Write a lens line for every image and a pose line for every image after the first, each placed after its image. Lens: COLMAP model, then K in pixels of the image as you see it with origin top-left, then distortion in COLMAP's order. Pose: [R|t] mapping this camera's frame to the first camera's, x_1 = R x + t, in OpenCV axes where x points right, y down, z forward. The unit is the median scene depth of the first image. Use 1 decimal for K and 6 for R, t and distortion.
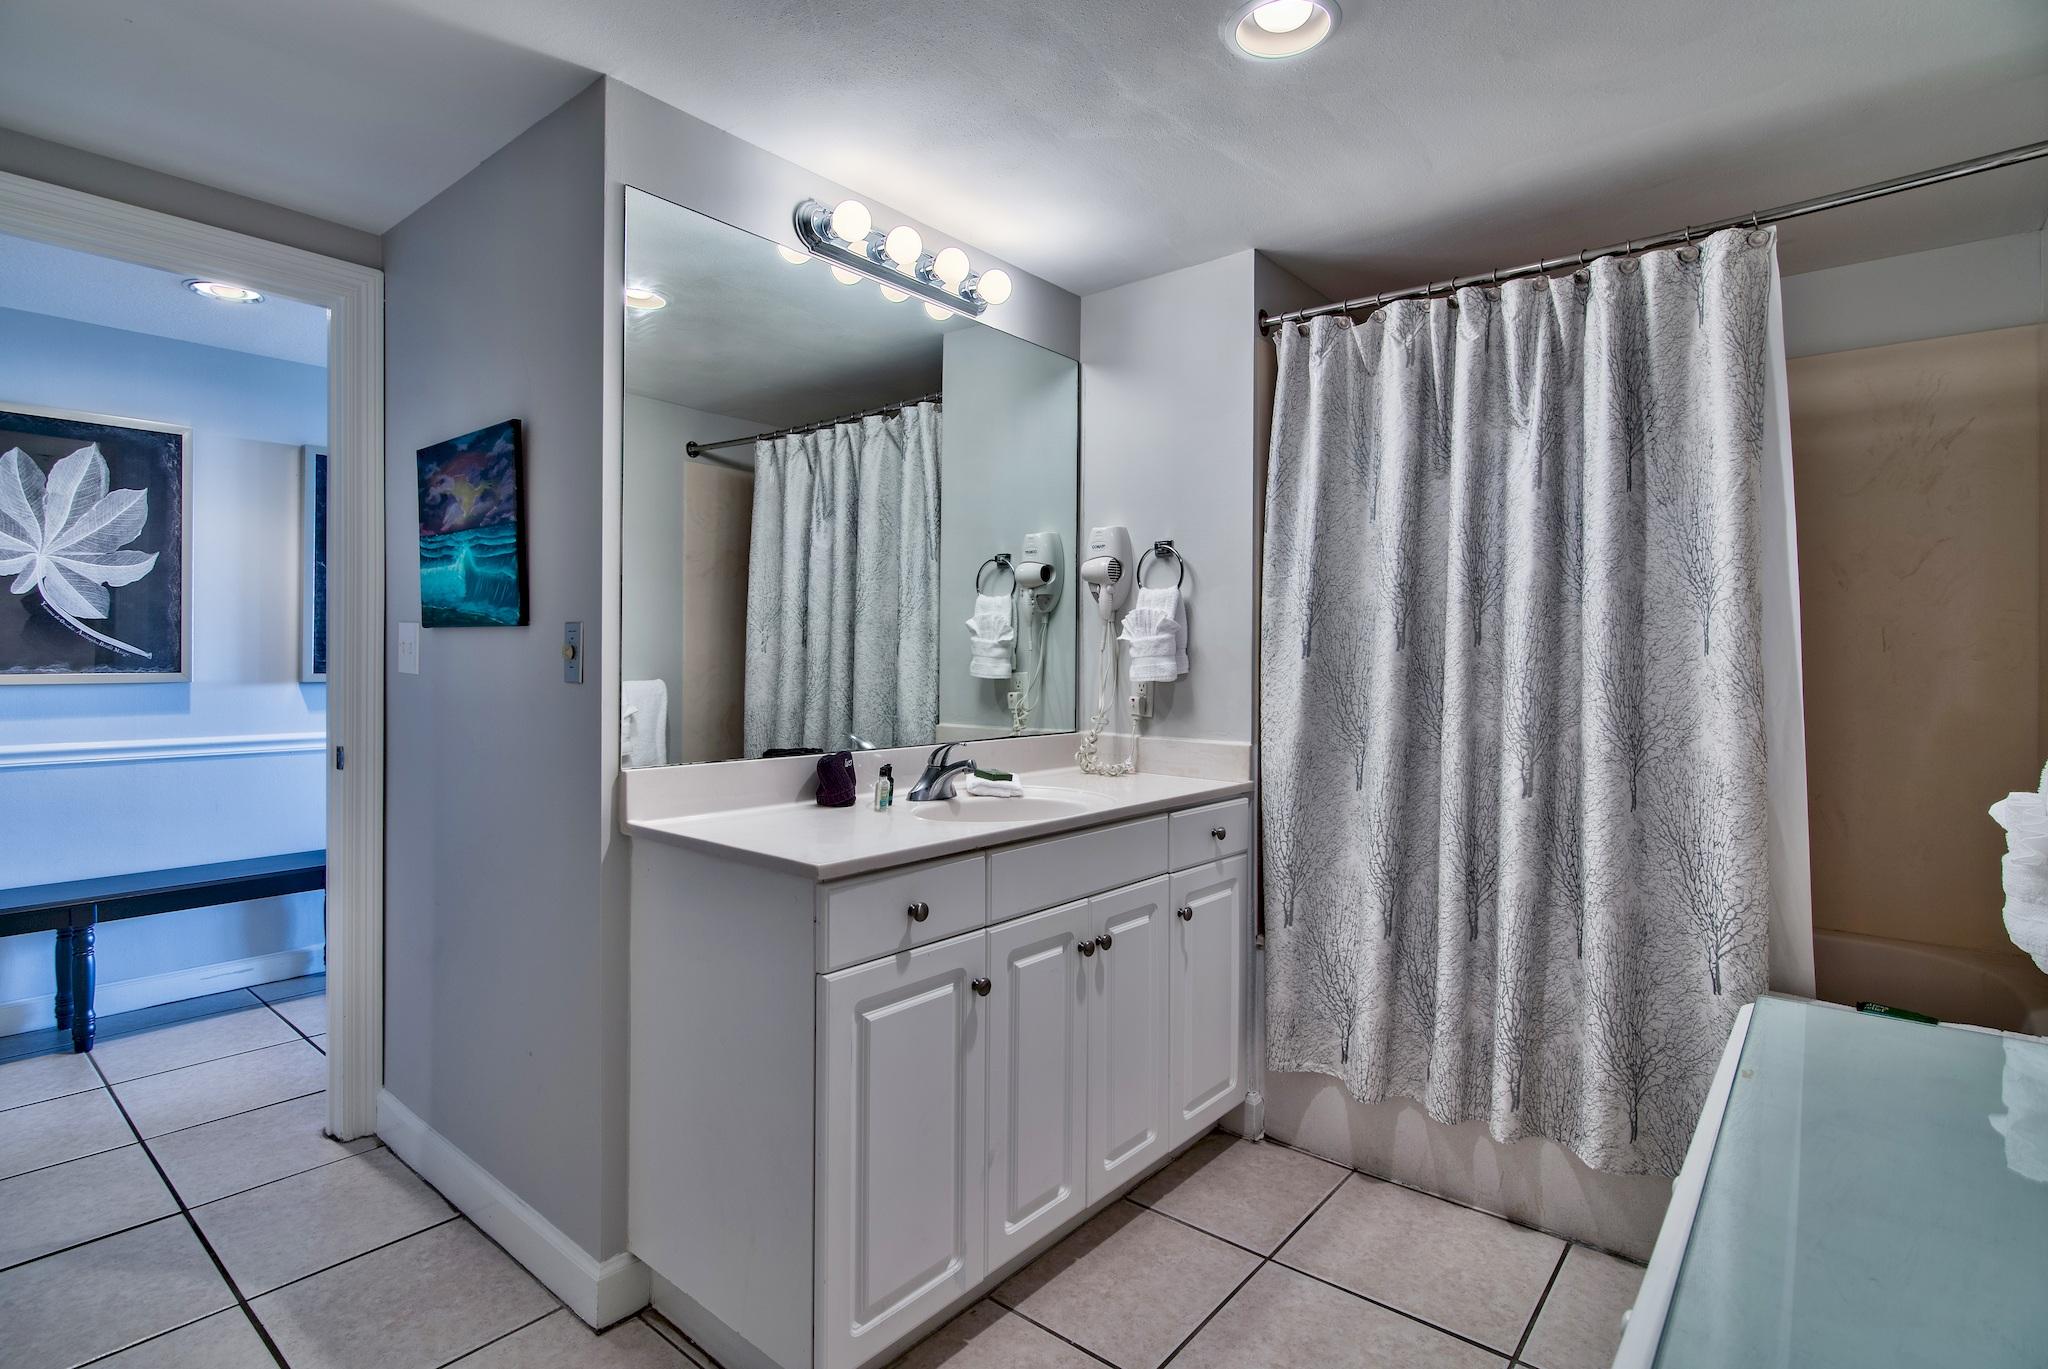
lens RADIAL K [[1038.6, 0, 992.4], [0, 1038.6, 659.4], [0, 0, 1]] dist [-0.002922, -0.000685]
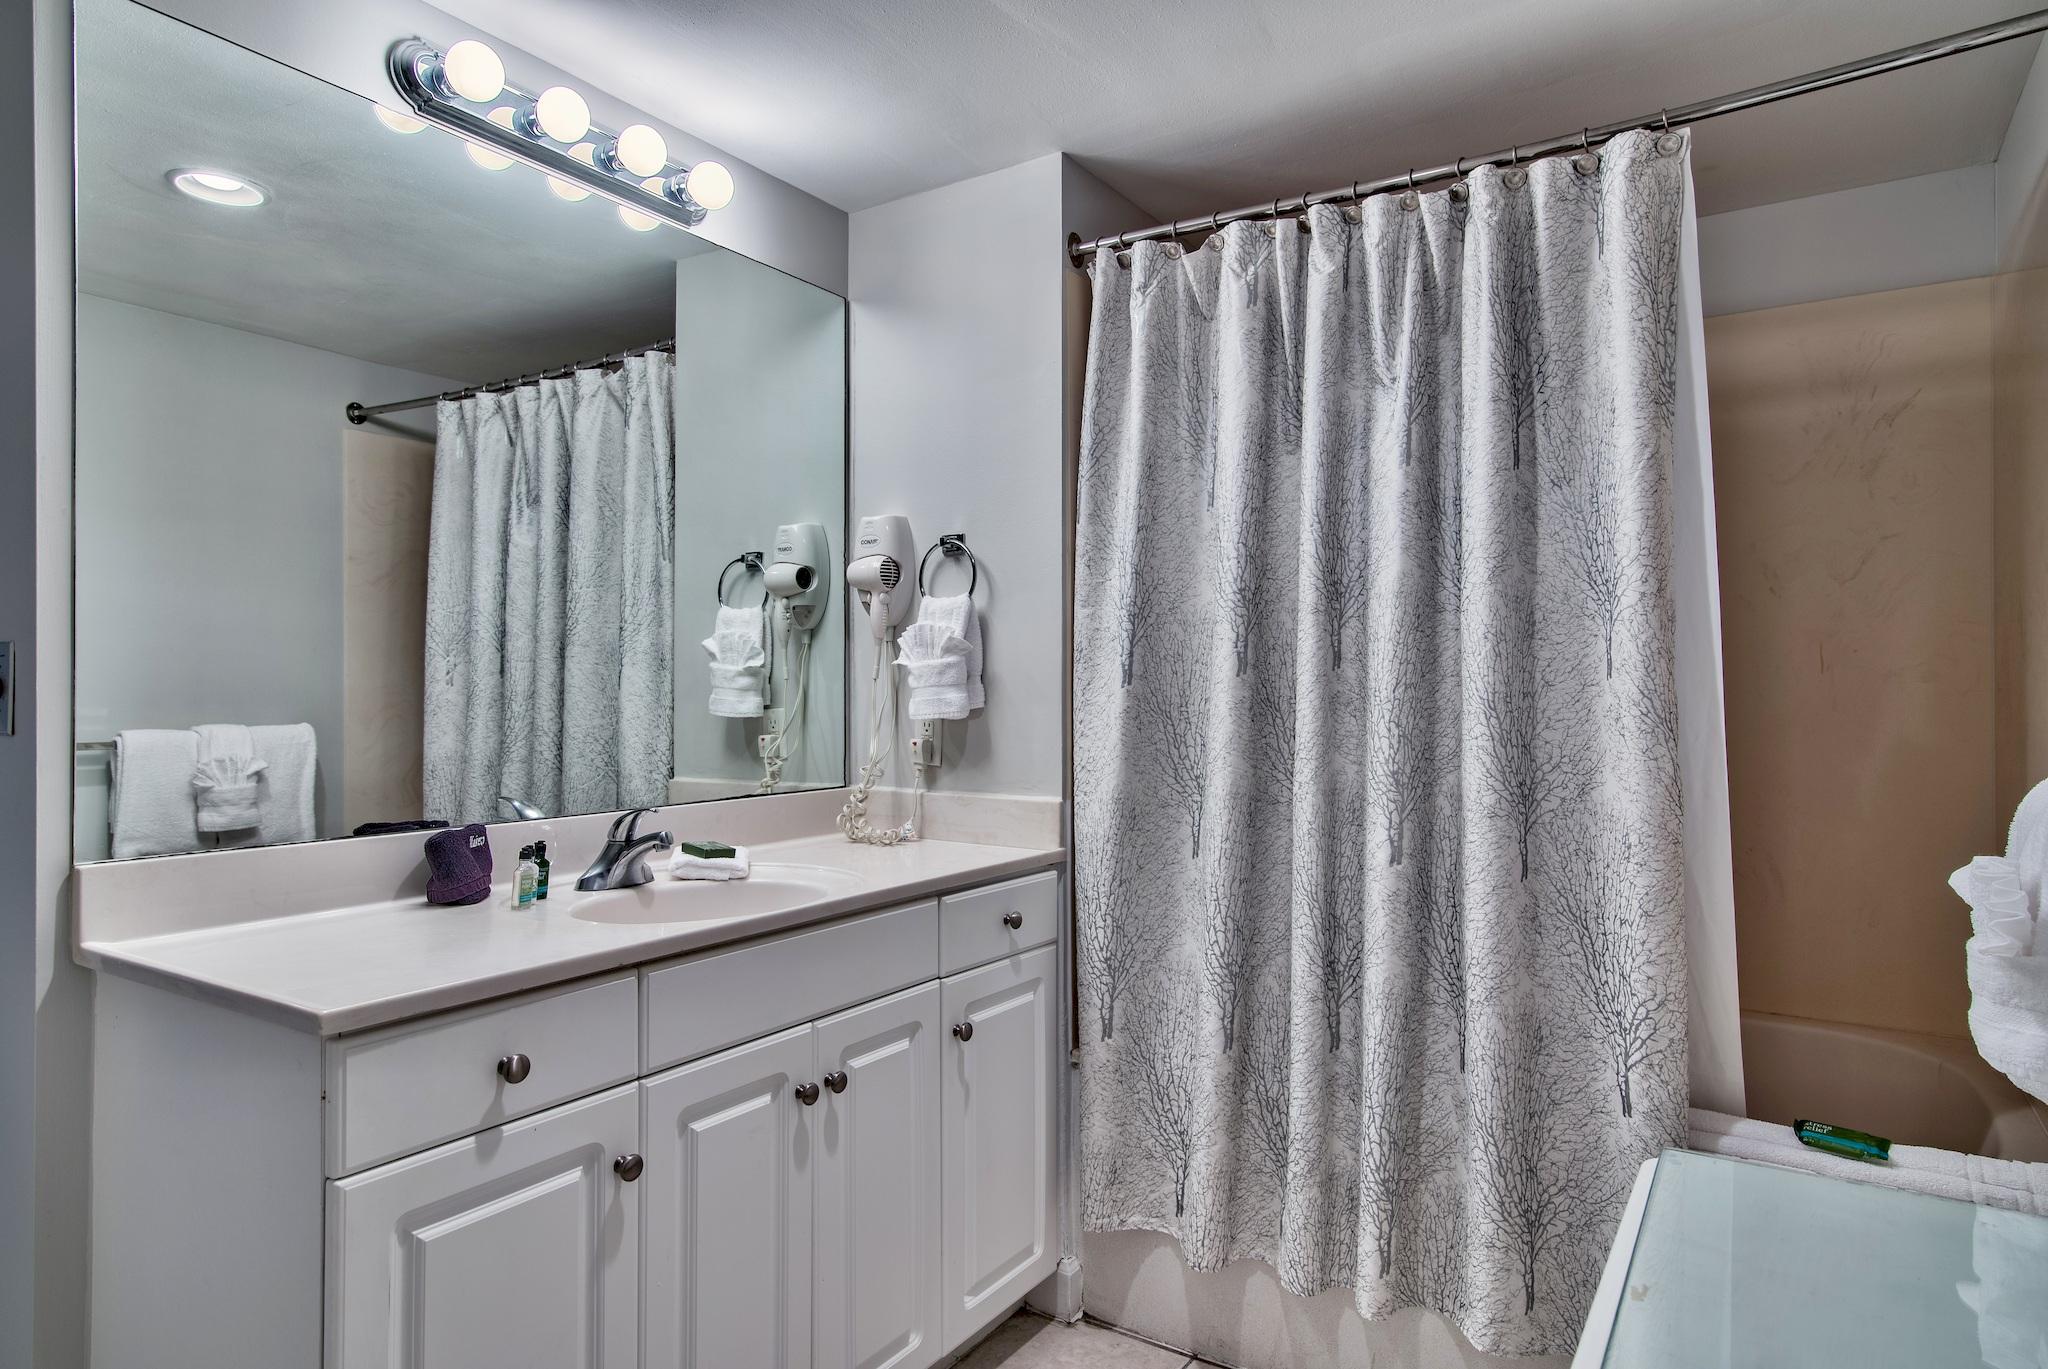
lens RADIAL K [[1195.3, 0, 1025.5], [0, 1195.3, 687.5], [0, 0, 1]] dist [0.013265, -0.000448]
pose [[0.992458, -0.009002, 0.122258, 0.127412], [0.009245, 0.999956, -0.001423, -0.000206], [-0.122240, 0.002543, 0.992497, 0.142414]]
